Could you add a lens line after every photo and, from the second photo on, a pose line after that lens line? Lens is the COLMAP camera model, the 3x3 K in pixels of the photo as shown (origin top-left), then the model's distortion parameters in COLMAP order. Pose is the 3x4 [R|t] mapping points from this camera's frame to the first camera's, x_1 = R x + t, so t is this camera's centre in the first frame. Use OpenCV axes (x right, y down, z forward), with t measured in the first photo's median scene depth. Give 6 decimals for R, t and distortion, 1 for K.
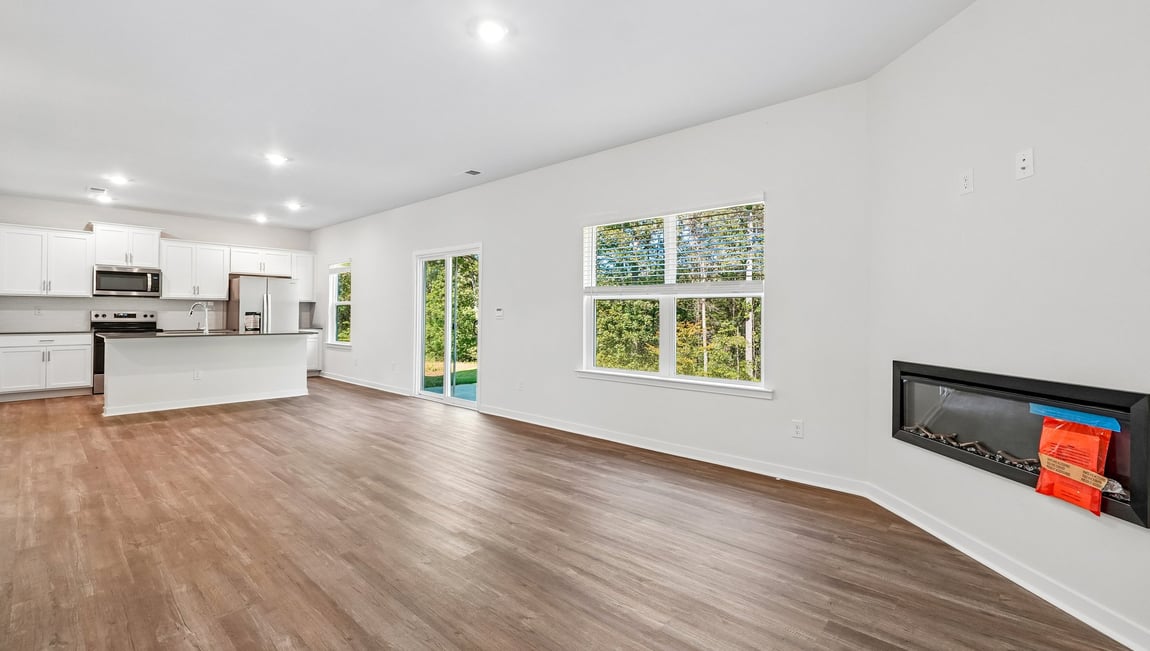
lens RADIAL K [[496.6, 0, 584.2], [0, 496.6, 319.5], [0, 0, 1]] dist [-0.008835, 0.000212]
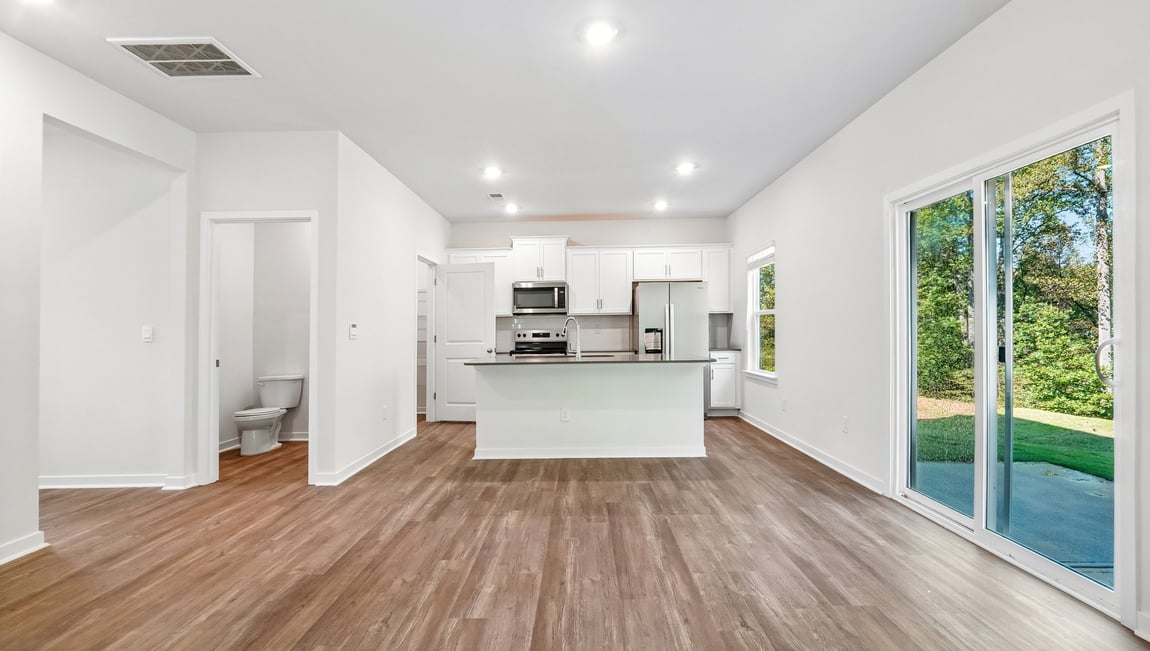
lens RADIAL K [[496.6, 0, 587.9], [0, 496.6, 337.7], [0, 0, 1]] dist [-0.008835, 0.000212]
pose [[0.660462, -0.007347, -0.750823, -0.174247], [0.011811, 0.999930, 0.000604, -0.002548], [0.750767, -0.009267, 0.660503, 0.456631]]
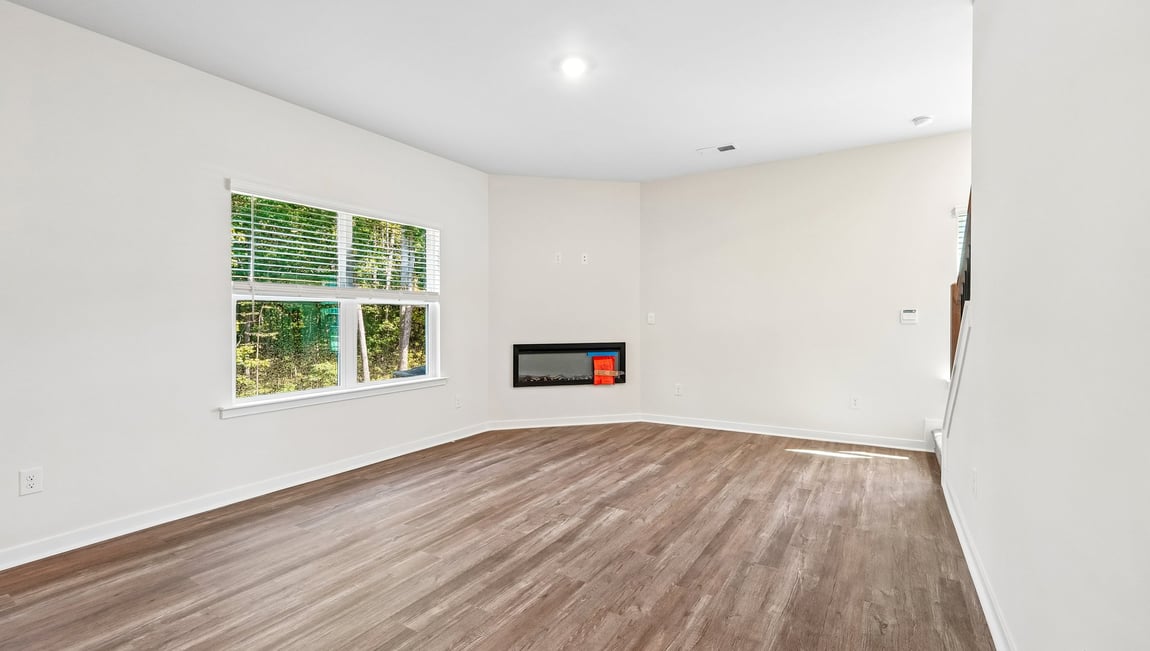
lens RADIAL K [[496.6, 0, 574.4], [0, 496.6, 319.1], [0, 0, 1]] dist [-0.008835, 0.000212]
pose [[-0.162068, -0.003451, 0.986774, -0.471772], [0.016049, 0.999852, 0.006133, -0.006054], [-0.986649, 0.016830, -0.161989, 0.425155]]
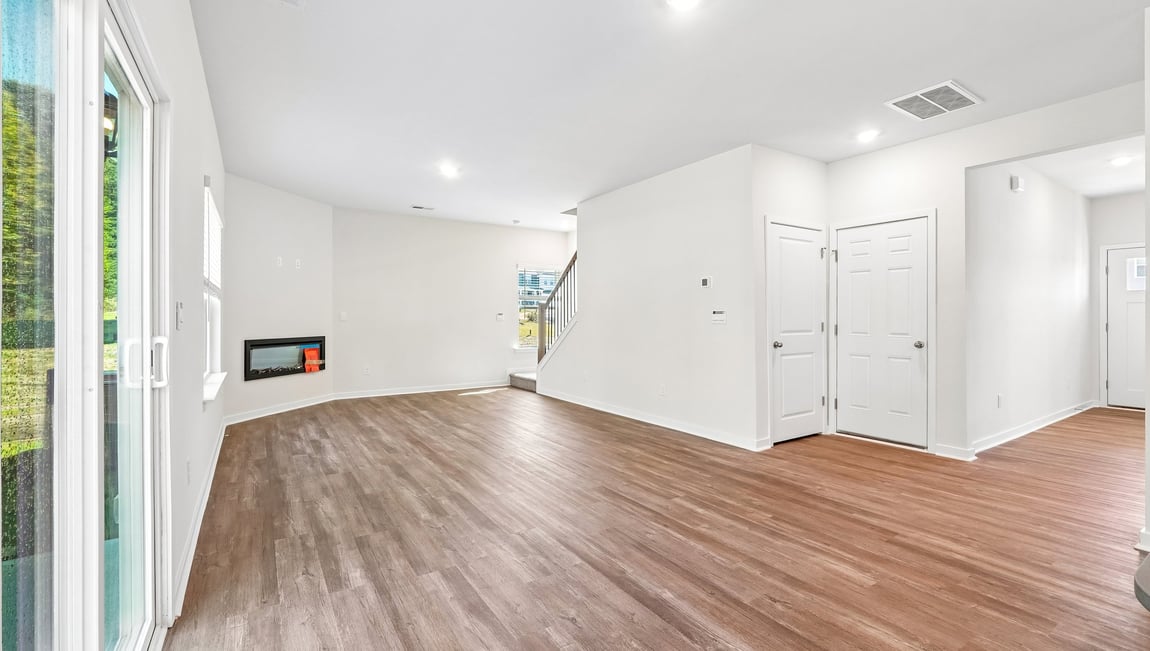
lens RADIAL K [[496.6, 0, 583.2], [0, 496.6, 317.5], [0, 0, 1]] dist [-0.008835, 0.000212]
pose [[-0.966484, -0.009402, 0.256554, -0.432559], [-0.007128, 0.999927, 0.009795, -0.011211], [-0.256627, 0.007638, -0.966480, 0.987042]]
